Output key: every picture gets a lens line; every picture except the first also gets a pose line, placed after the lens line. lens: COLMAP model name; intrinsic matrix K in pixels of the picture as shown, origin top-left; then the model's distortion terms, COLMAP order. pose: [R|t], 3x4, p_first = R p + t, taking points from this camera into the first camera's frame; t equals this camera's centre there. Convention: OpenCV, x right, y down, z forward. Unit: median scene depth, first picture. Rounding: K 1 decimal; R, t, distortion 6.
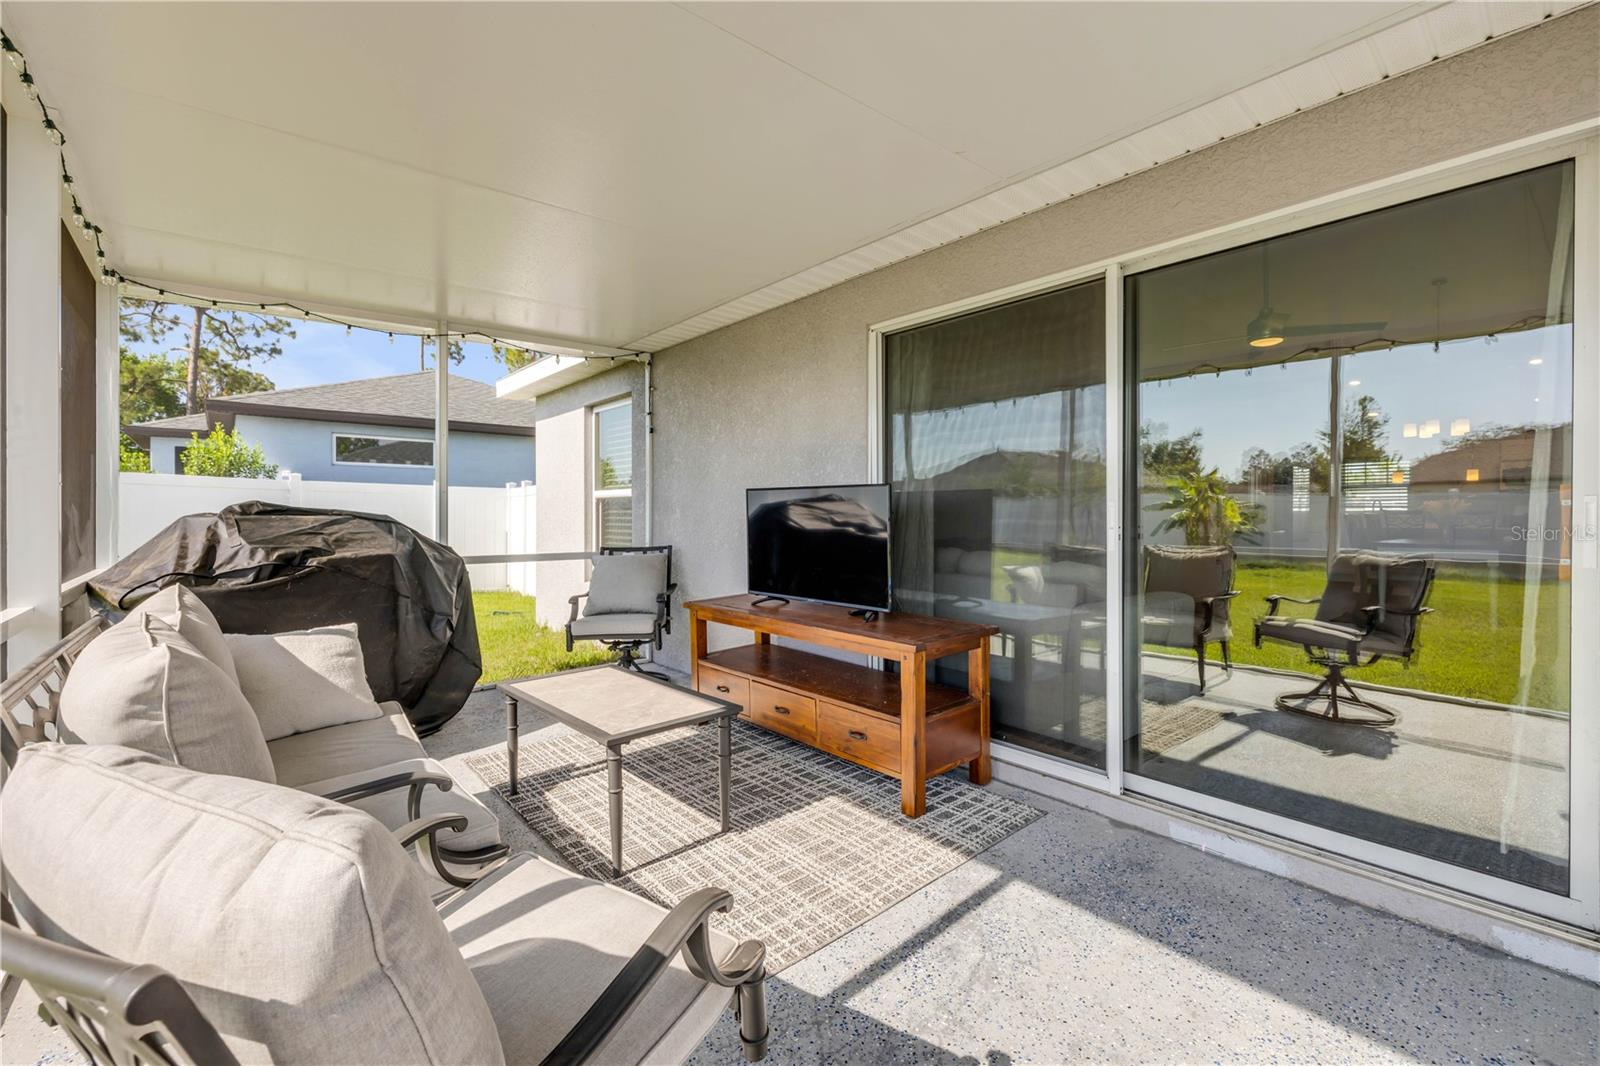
lens RADIAL K [[676.4, 0, 791.0], [0, 676.4, 522.2], [0, 0, 1]] dist [-0.001793, 0.000454]
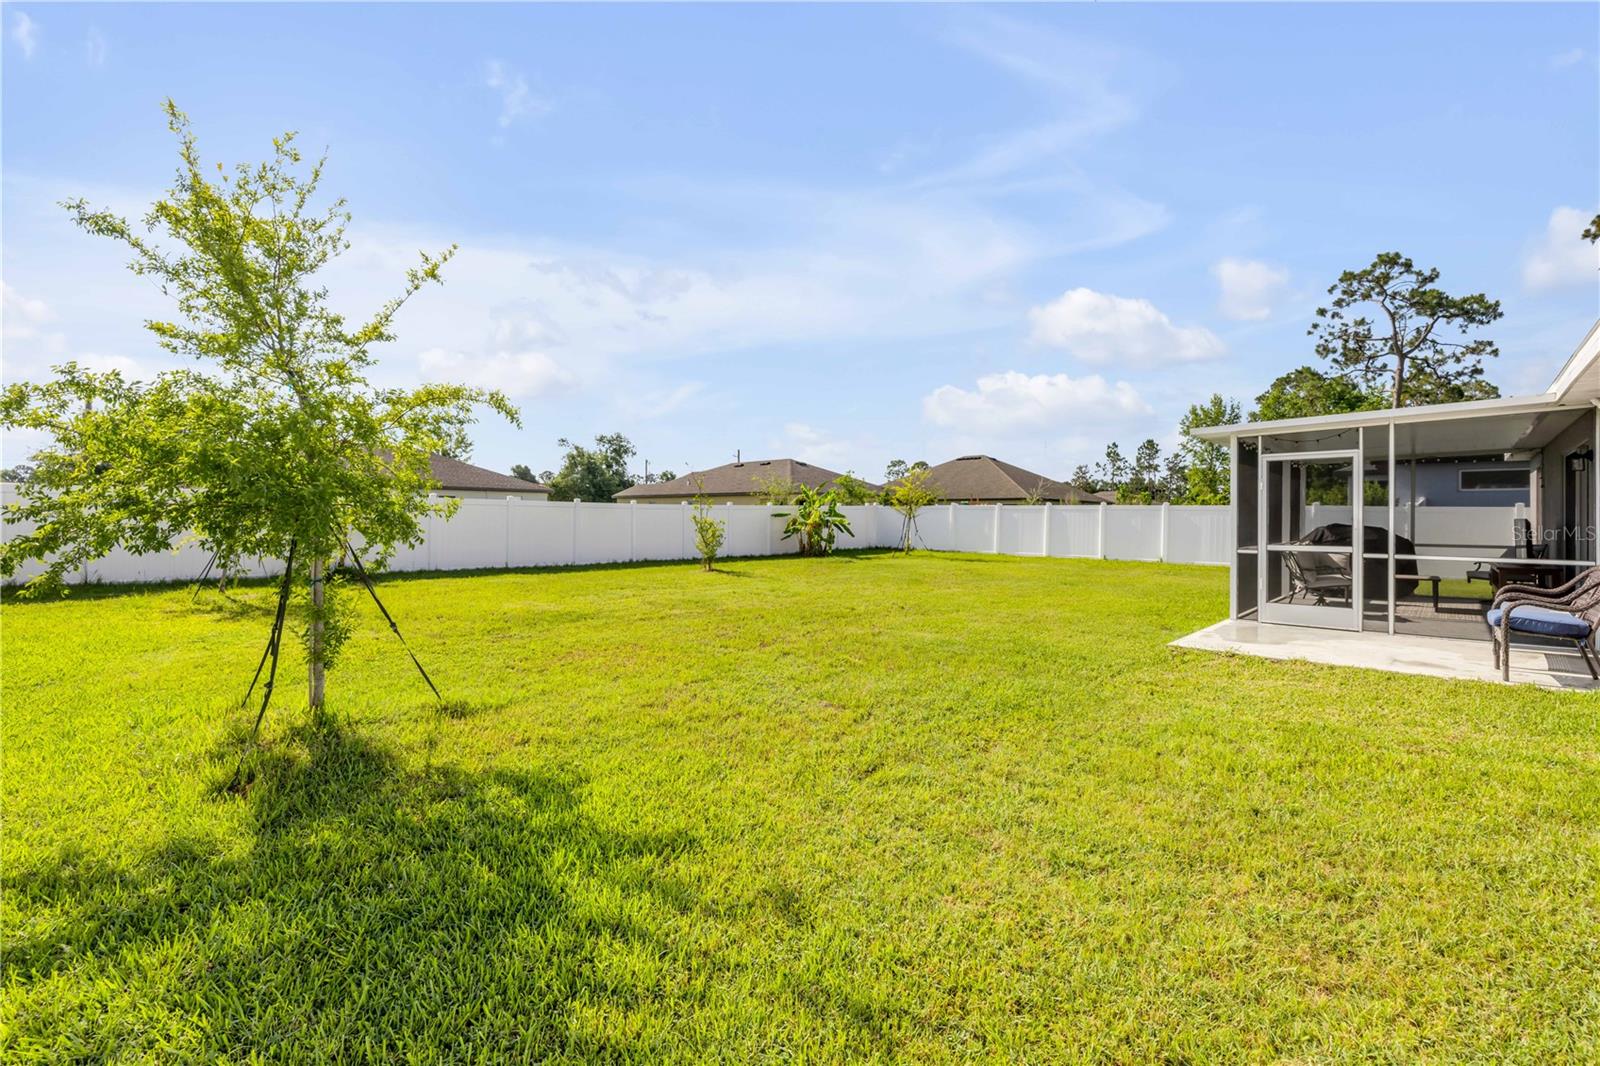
lens RADIAL K [[673.2, 0, 793.9], [0, 673.2, 516.7], [0, 0, 1]] dist [-0.001328, -0.000648]
pose [[0.096342, -0.003727, -0.995341, 2.596715], [-0.018270, 0.999818, -0.005512, 0.006866], [0.995181, 0.018716, 0.096257, -2.338775]]
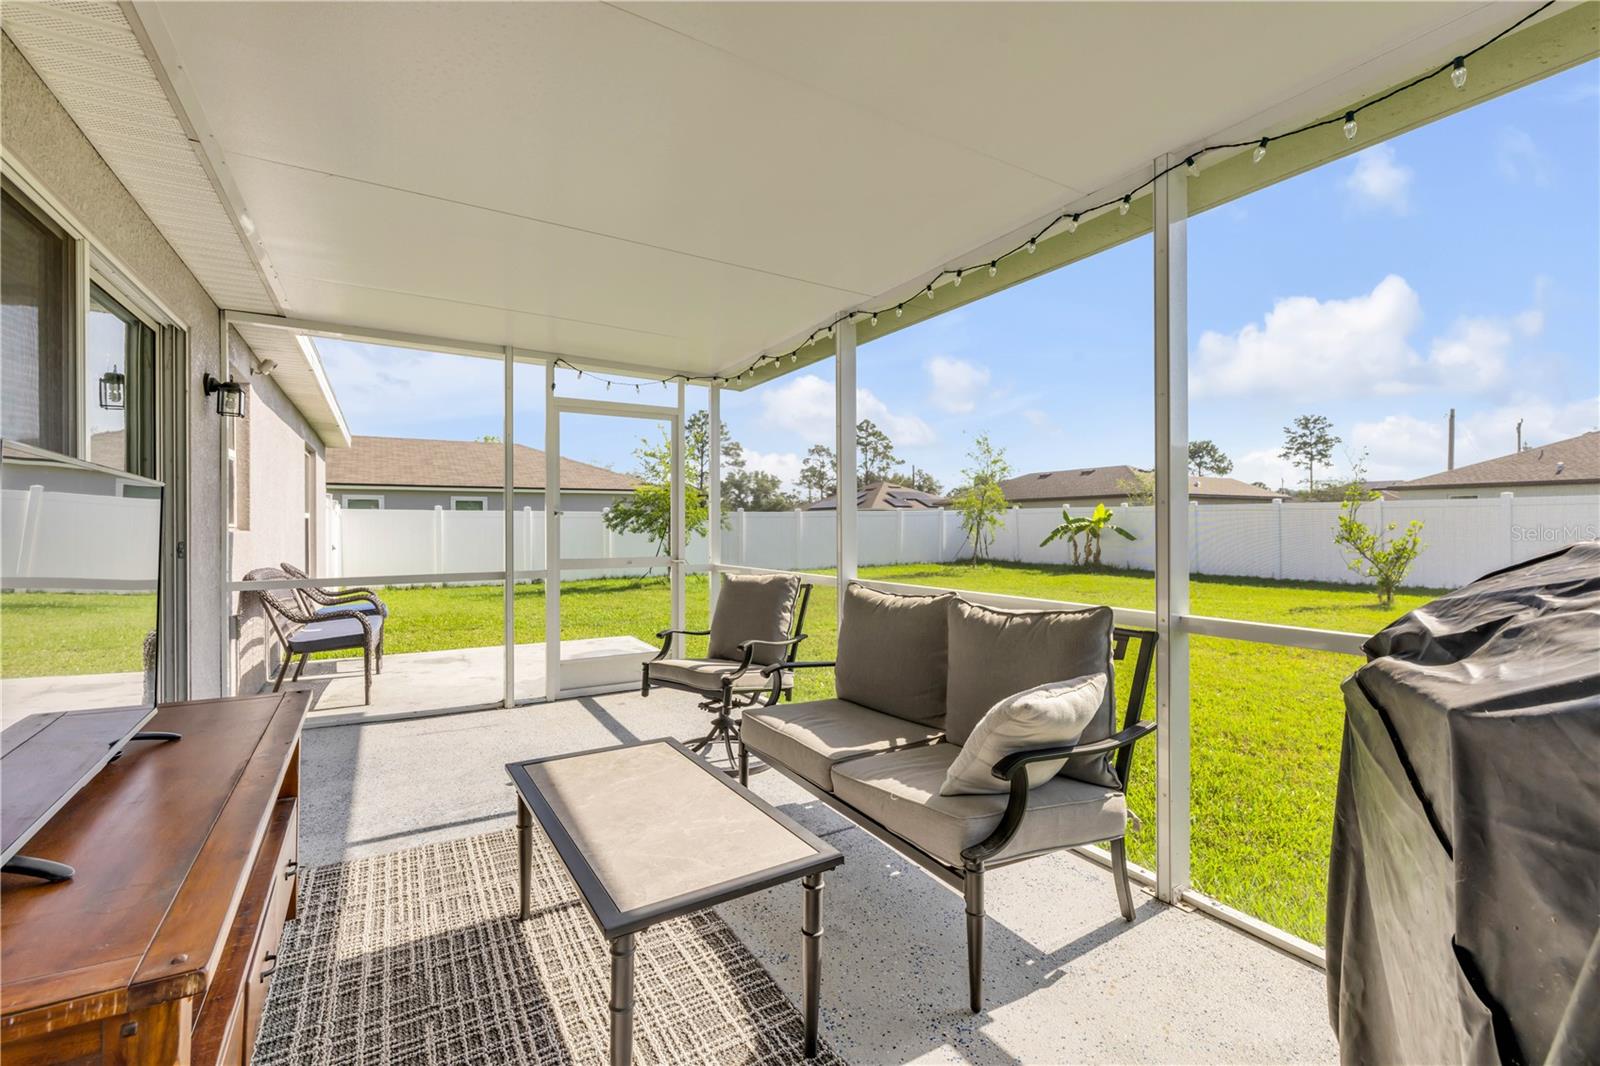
lens RADIAL K [[683.8, 0, 794.8], [0, 683.8, 517.1], [0, 0, 1]] dist [-0.001023, 0.000011]
pose [[-0.986187, 0.004470, 0.165576, -0.416366], [0.004210, 0.999989, -0.001924, -0.021810], [-0.165582, -0.001200, -0.986195, 1.308942]]
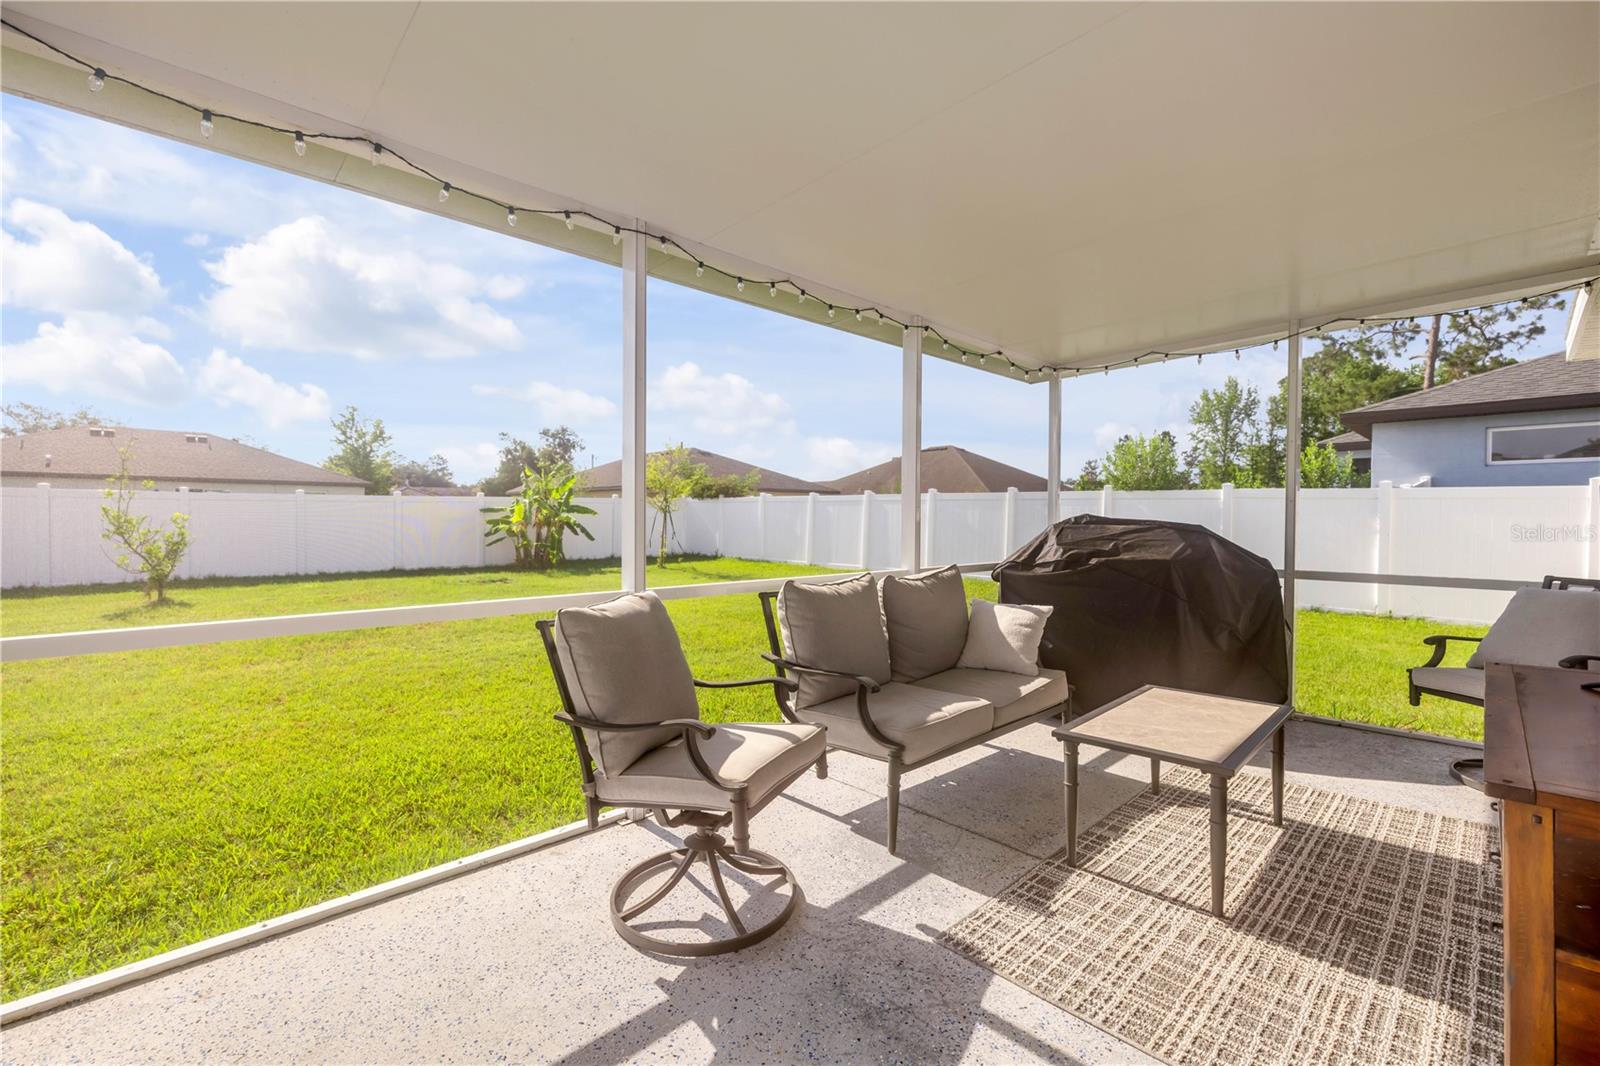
lens RADIAL K [[676.4, 0, 791.0], [0, 676.4, 522.2], [0, 0, 1]] dist [-0.001793, 0.000454]
pose [[0.053016, 0.003847, -0.998586, 0.509851], [-0.015607, 0.999874, 0.003023, -0.009333], [0.998472, 0.015424, 0.053069, 0.321127]]
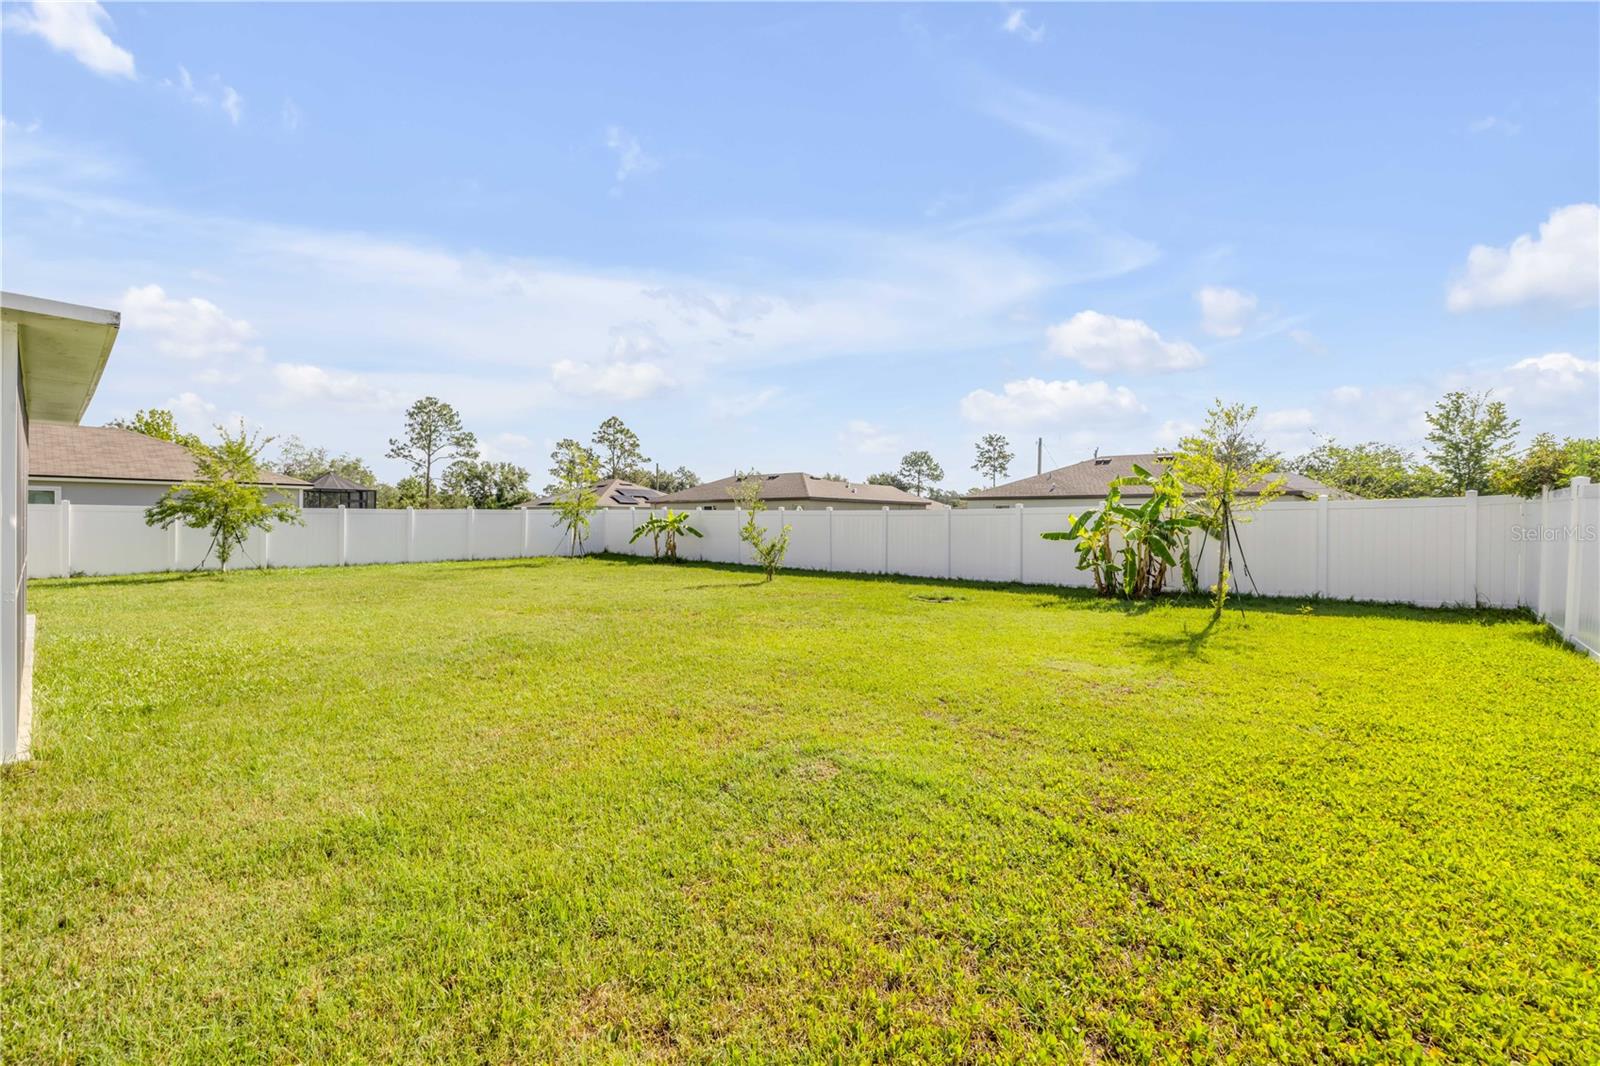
lens RADIAL K [[683.8, 0, 794.8], [0, 683.8, 517.1], [0, 0, 1]] dist [-0.001023, 0.000011]
pose [[-0.990697, -0.011740, -0.135582, -2.181546], [-0.012392, 0.999915, 0.003962, -0.076608], [0.135524, 0.005606, -0.990758, 2.347287]]
